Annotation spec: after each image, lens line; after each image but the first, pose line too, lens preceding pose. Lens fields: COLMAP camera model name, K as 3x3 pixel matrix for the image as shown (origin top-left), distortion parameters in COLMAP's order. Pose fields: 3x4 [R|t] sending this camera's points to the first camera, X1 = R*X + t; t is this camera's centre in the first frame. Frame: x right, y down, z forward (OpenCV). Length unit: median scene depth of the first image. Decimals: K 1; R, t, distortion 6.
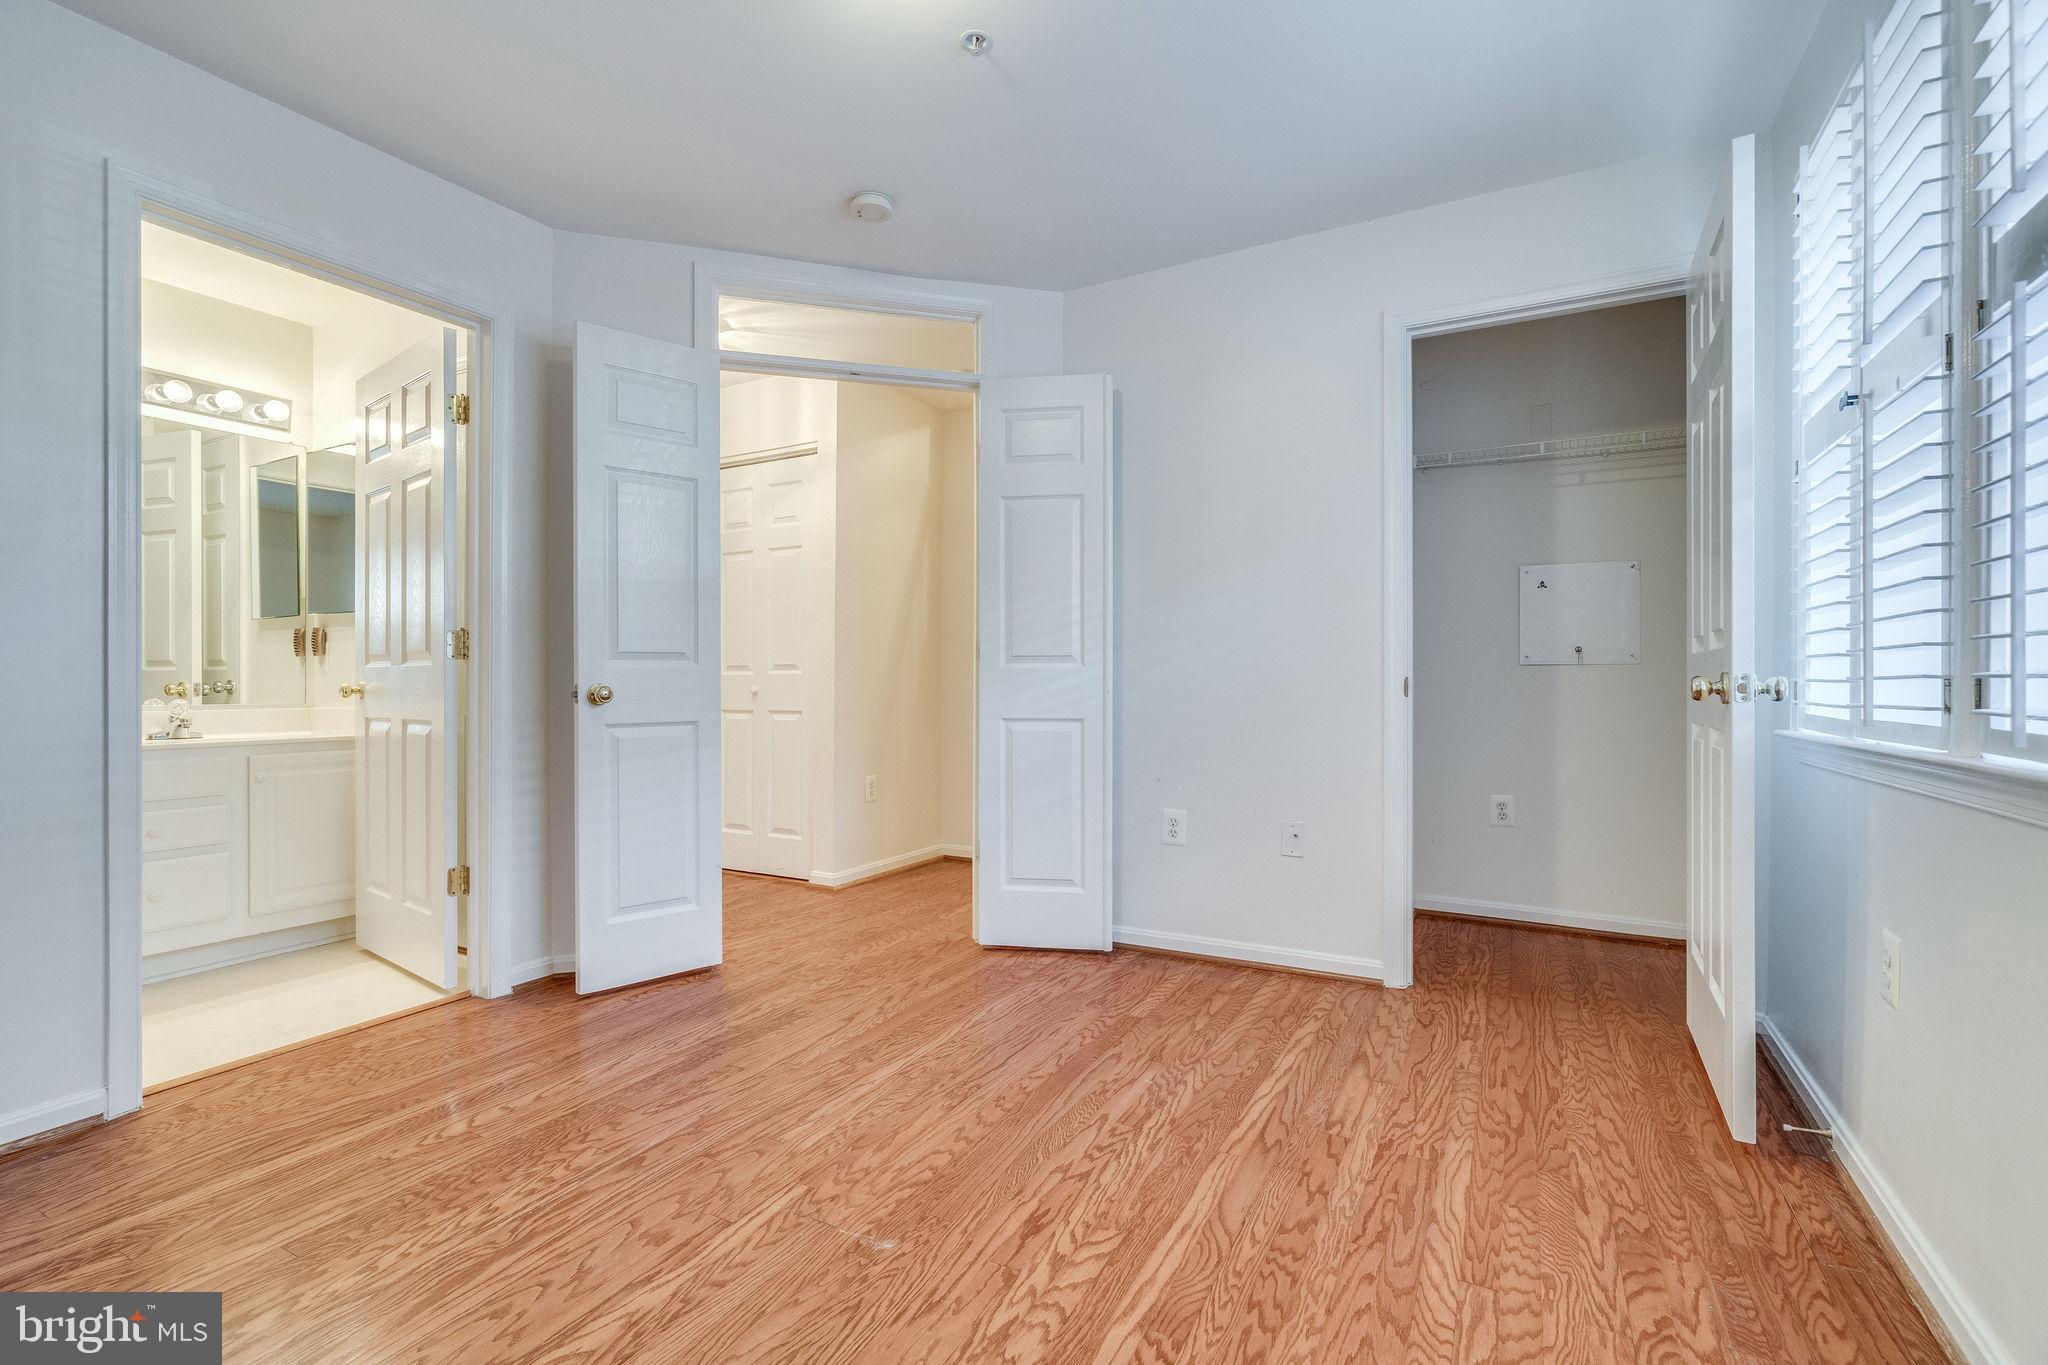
lens RADIAL K [[931.6, 0, 1004.5], [0, 931.6, 673.3], [0, 0, 1]] dist [-0.006599, 0.002967]
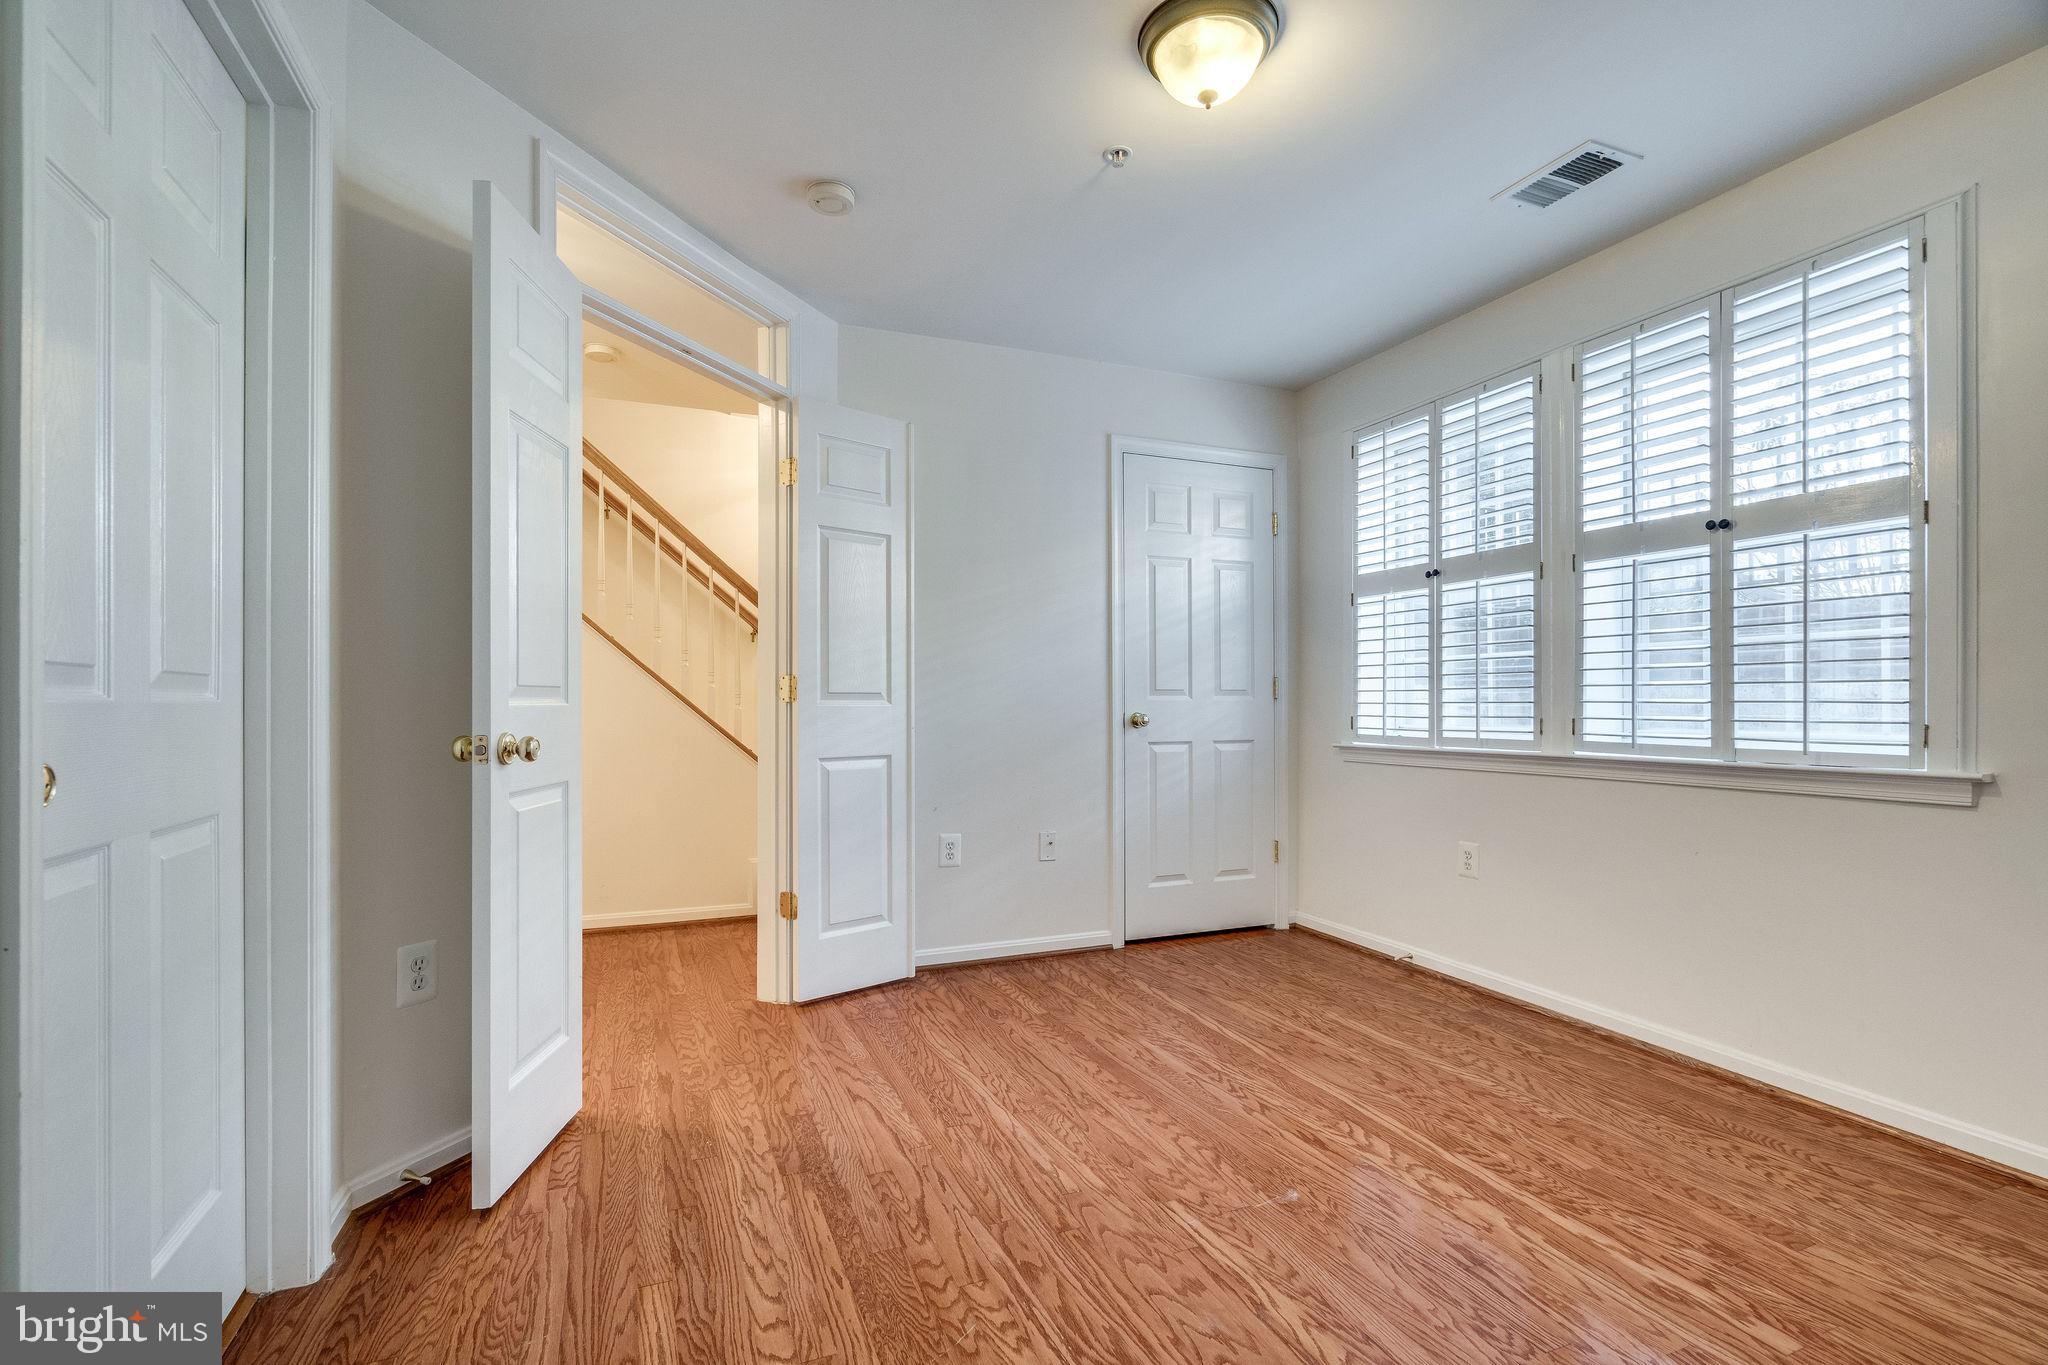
lens RADIAL K [[931.6, 0, 1016.6], [0, 931.6, 700.9], [0, 0, 1]] dist [-0.006599, 0.002967]
pose [[0.622725, 0.002391, 0.782437, -1.100238], [-0.007015, 0.999972, 0.002528, -0.024427], [-0.782410, -0.007063, 0.622724, 0.450721]]
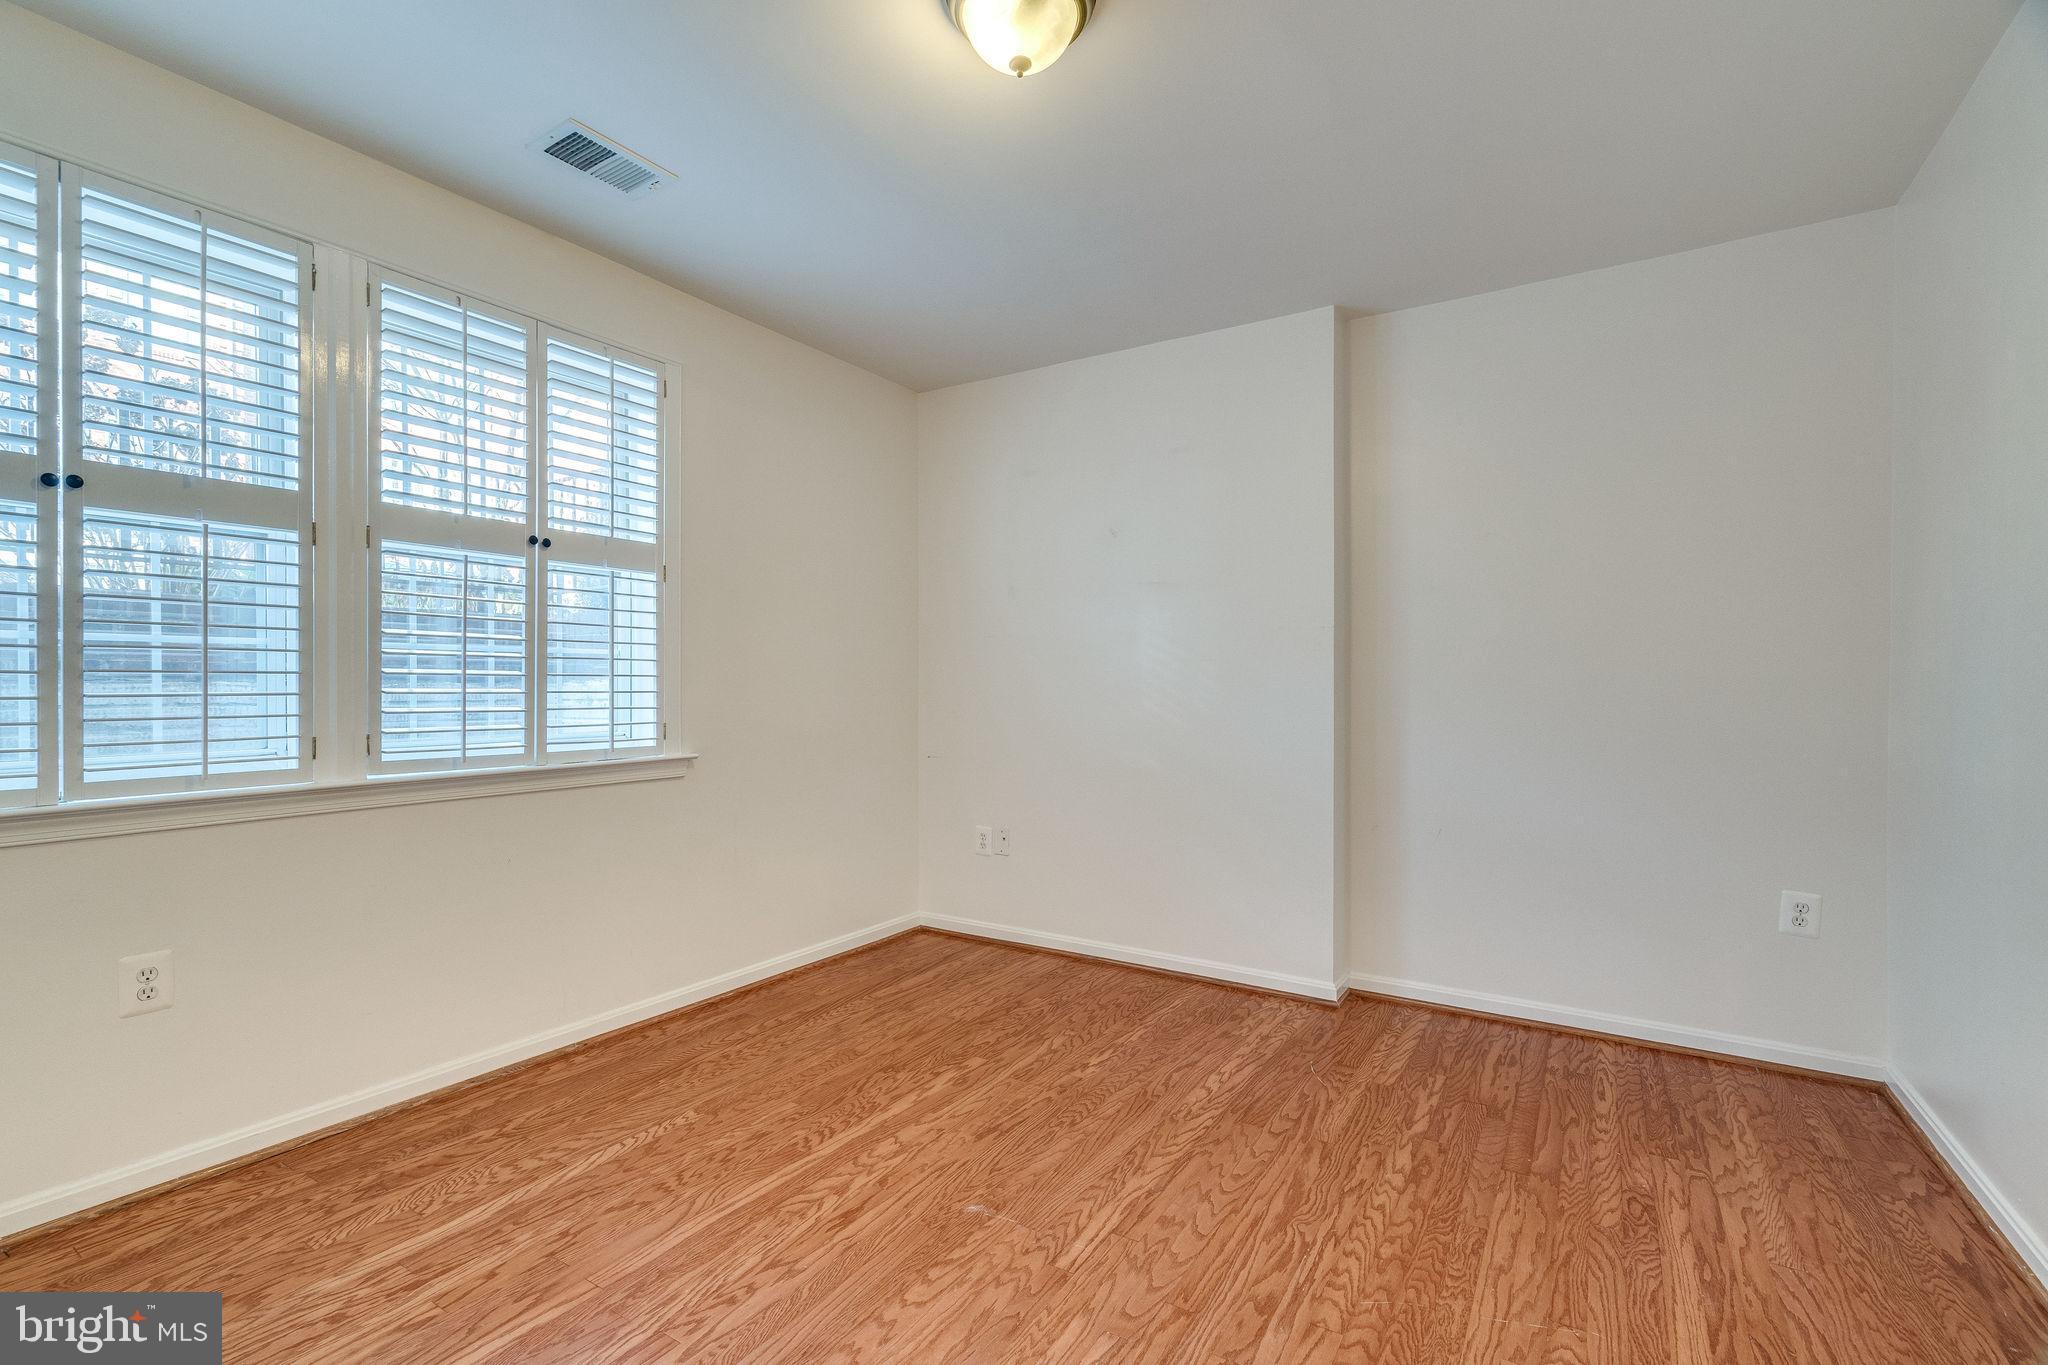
lens RADIAL K [[931.6, 0, 1005.9], [0, 931.6, 688.2], [0, 0, 1]] dist [-0.006599, 0.002967]
pose [[-0.997840, 0.000731, 0.065685, -0.211345], [0.000312, 0.999980, -0.006381, -0.050456], [-0.065688, -0.006346, -0.997820, 1.877918]]
